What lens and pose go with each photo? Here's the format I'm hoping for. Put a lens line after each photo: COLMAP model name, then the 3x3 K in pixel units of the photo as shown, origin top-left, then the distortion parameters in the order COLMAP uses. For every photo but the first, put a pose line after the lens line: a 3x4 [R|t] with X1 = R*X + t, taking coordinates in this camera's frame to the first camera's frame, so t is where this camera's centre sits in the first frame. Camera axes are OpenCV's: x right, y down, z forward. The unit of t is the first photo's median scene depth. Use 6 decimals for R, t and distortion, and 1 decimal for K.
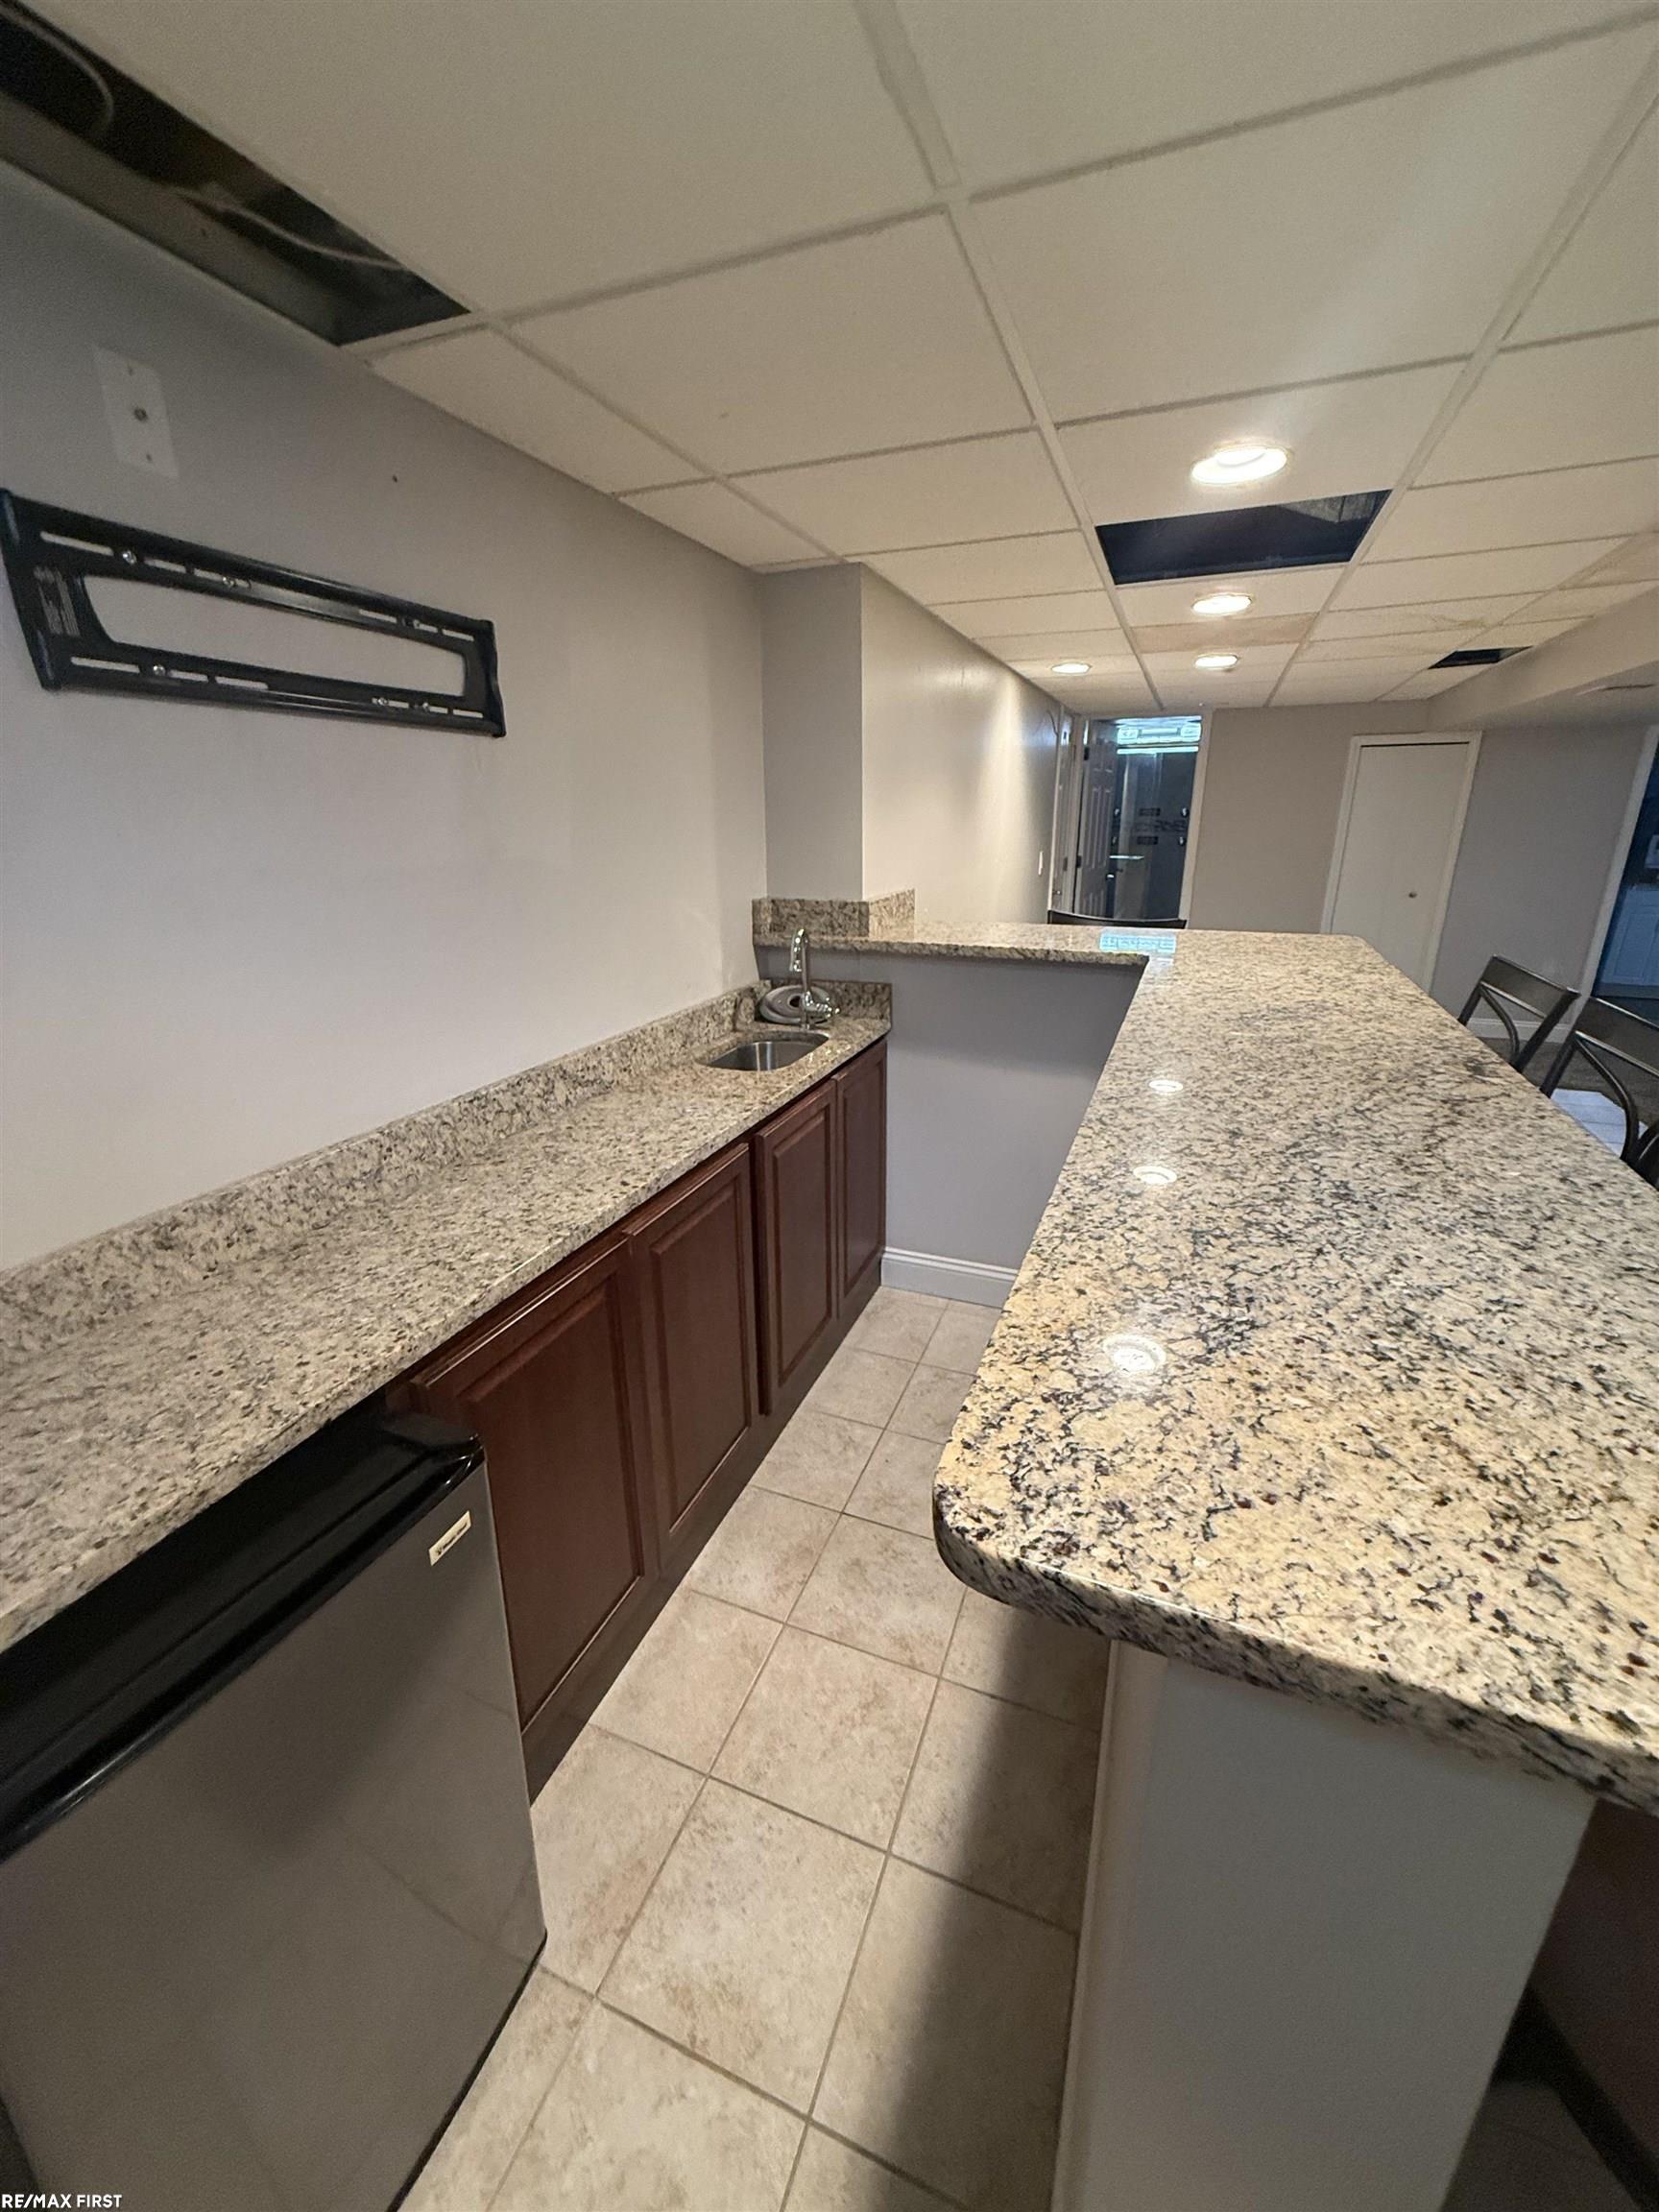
lens RADIAL K [[877.6, 0, 826.1], [0, 877.6, 1103.3], [0, 0, 1]] dist [0.000608, 0.000536]
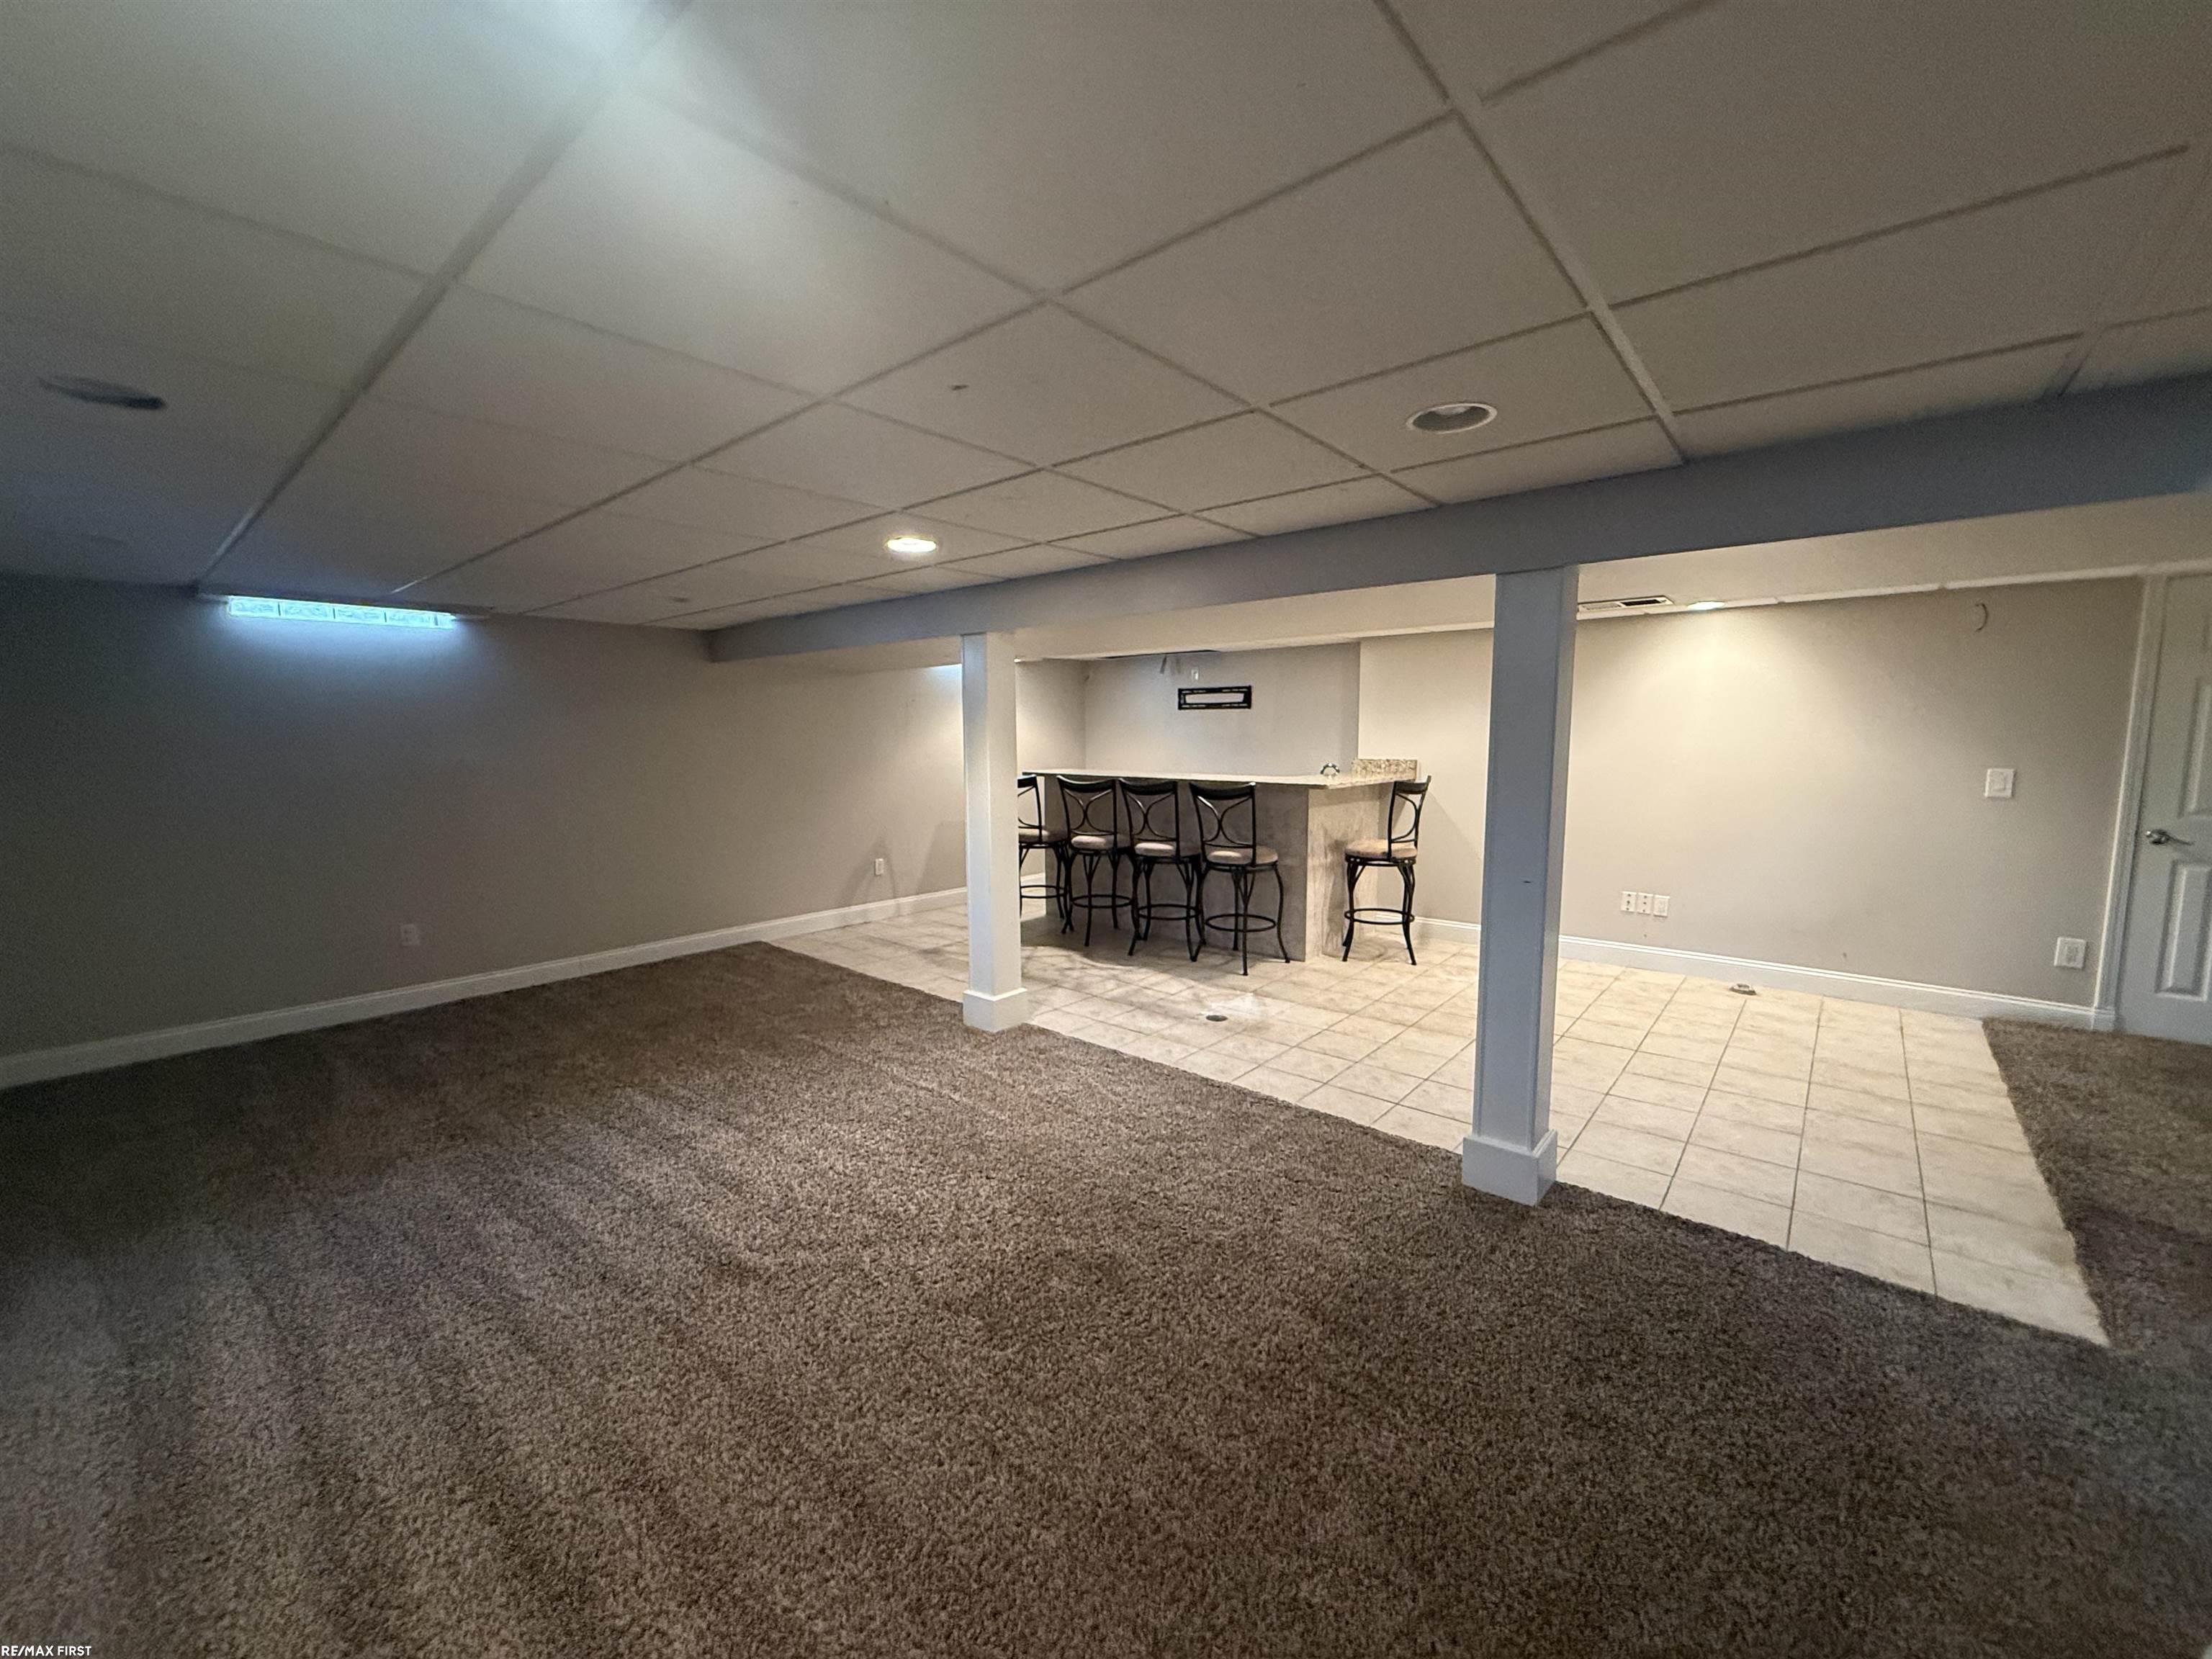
lens RADIAL K [[877.6, 0, 1100.5], [0, 877.6, 826.1], [0, 0, 1]] dist [0.000608, 0.000536]
pose [[-0.315544, 0.118675, -0.941461, 7.505483], [-0.287997, 0.933372, 0.214182, -1.075673], [0.904152, 0.338721, -0.260342, 3.019849]]
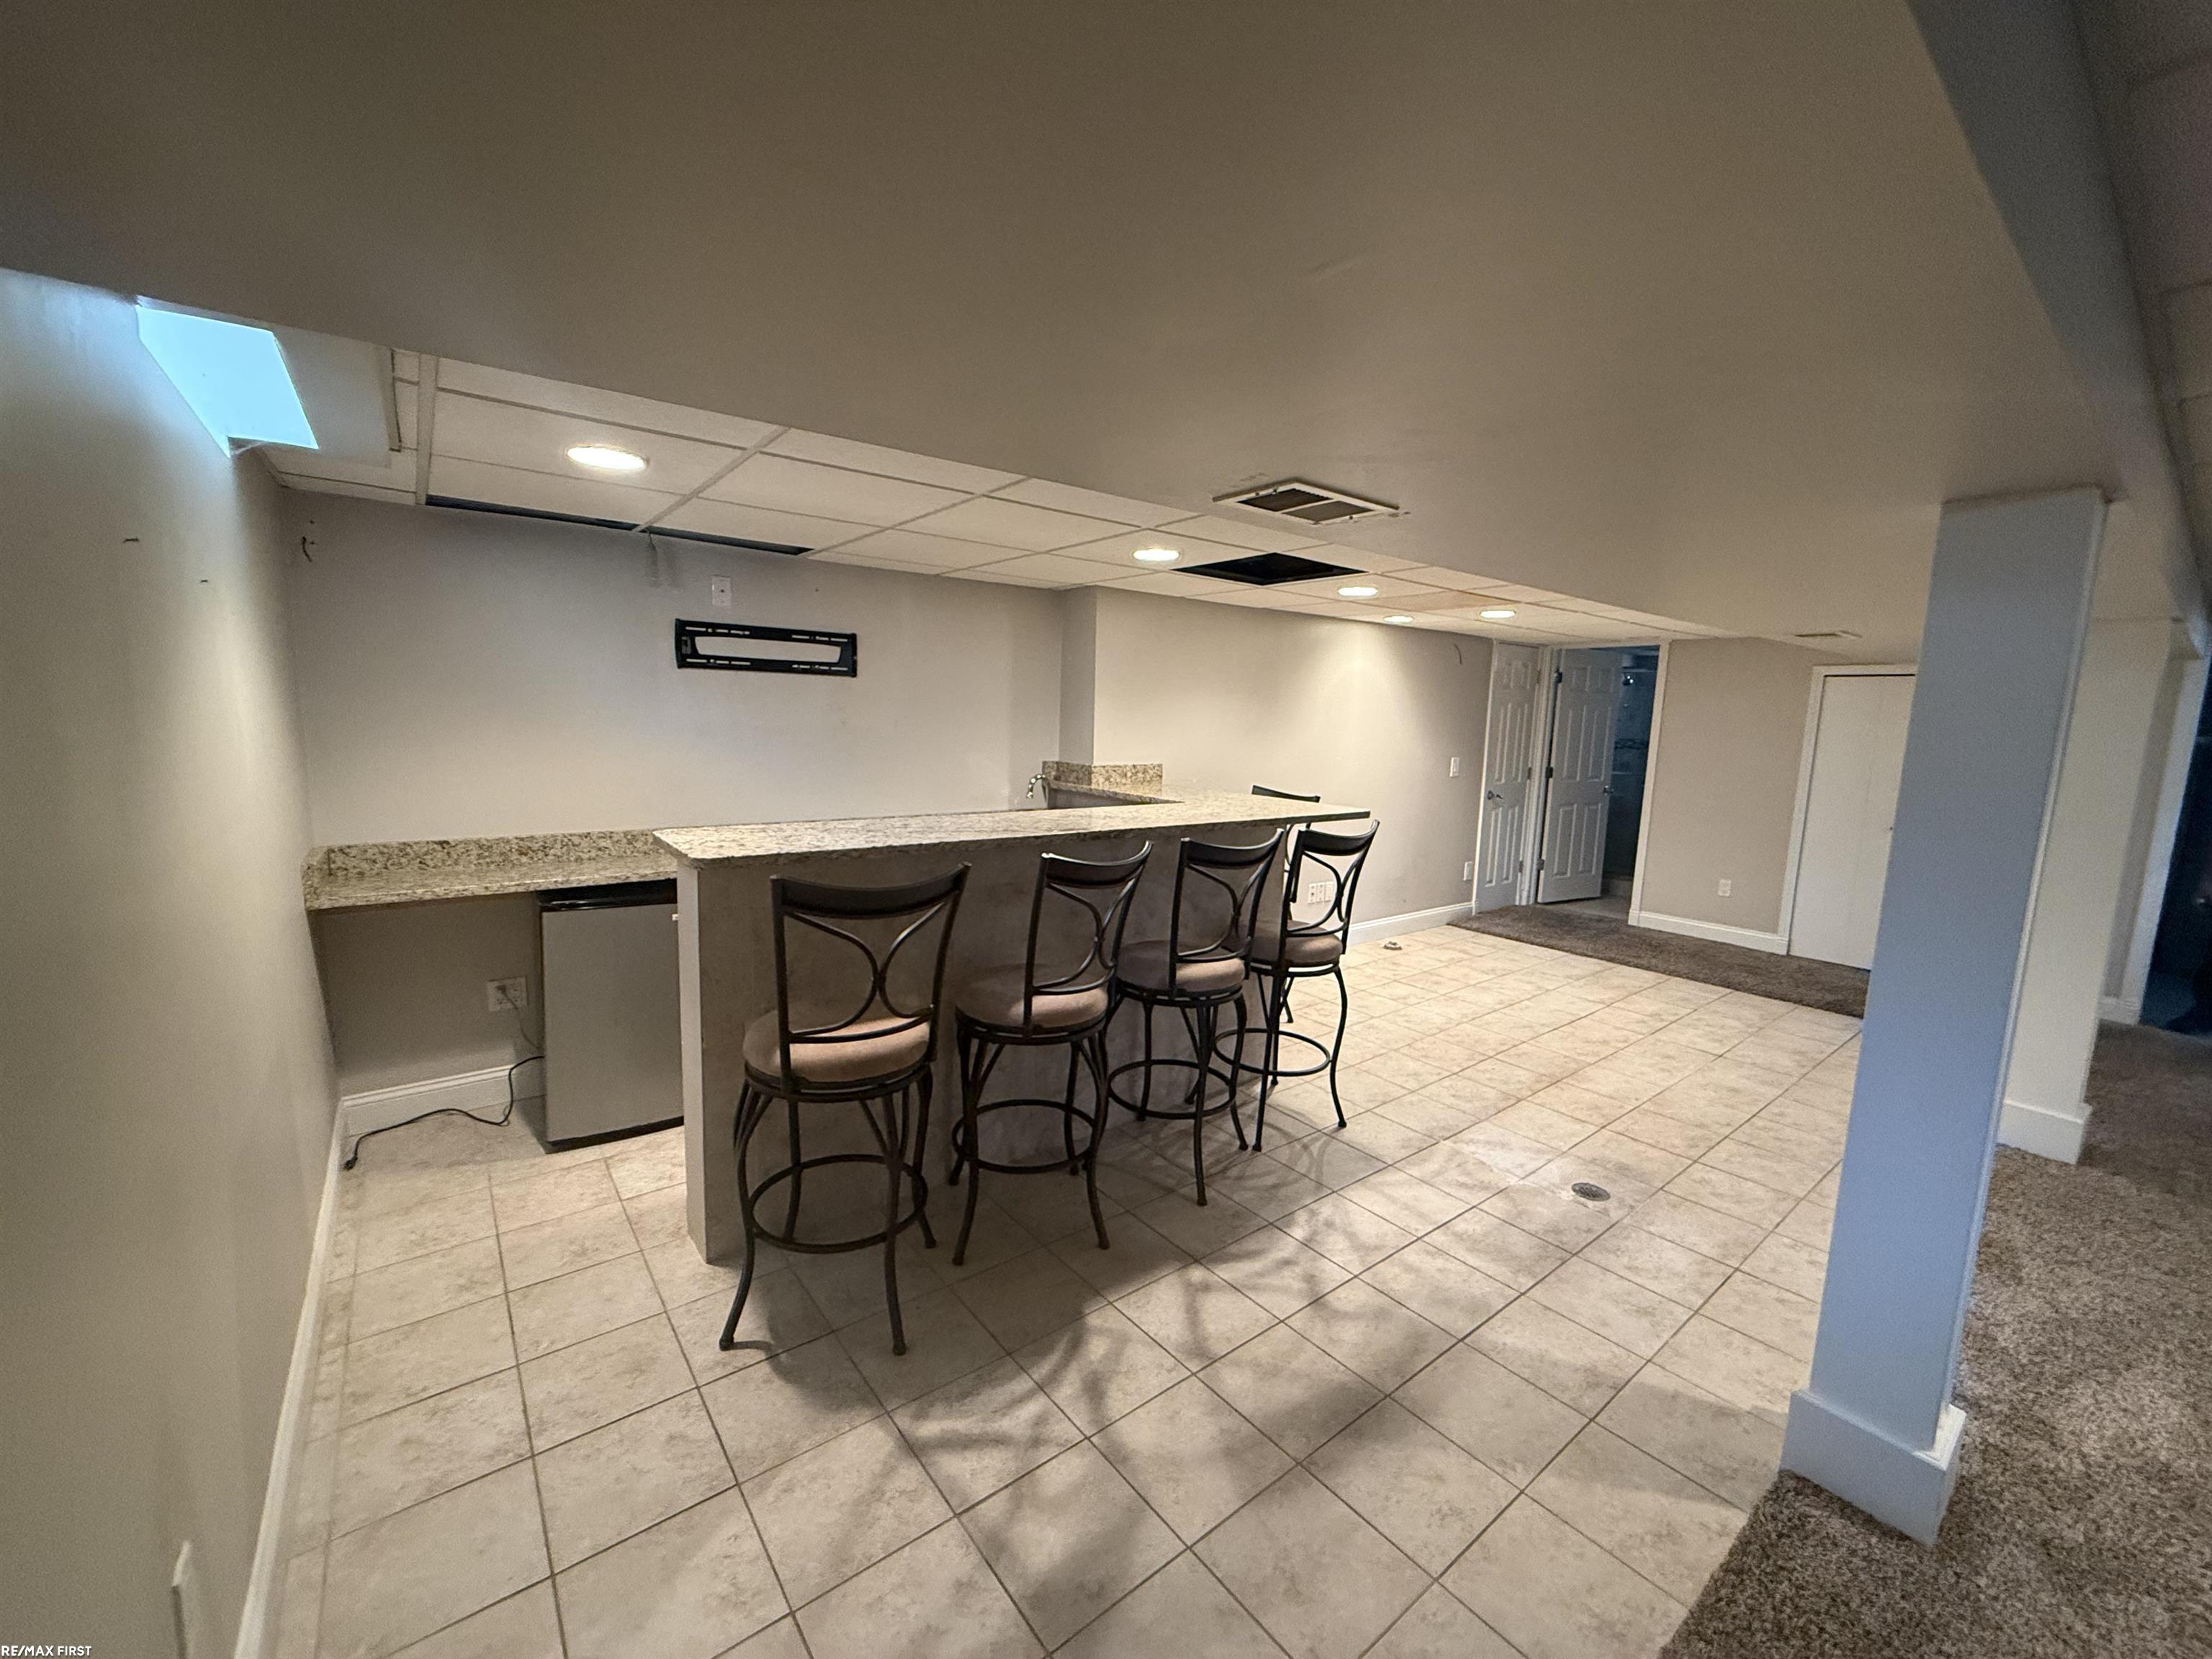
lens RADIAL K [[877.6, 0, 1104.3], [0, 877.6, 830.4], [0, 0, 1]] dist [0.000608, 0.000536]
pose [[0.863557, 0.100859, -0.494062, 2.598468], [-0.192576, 0.971491, -0.138276, 0.342799], [0.466031, 0.214553, 0.858360, -1.174778]]
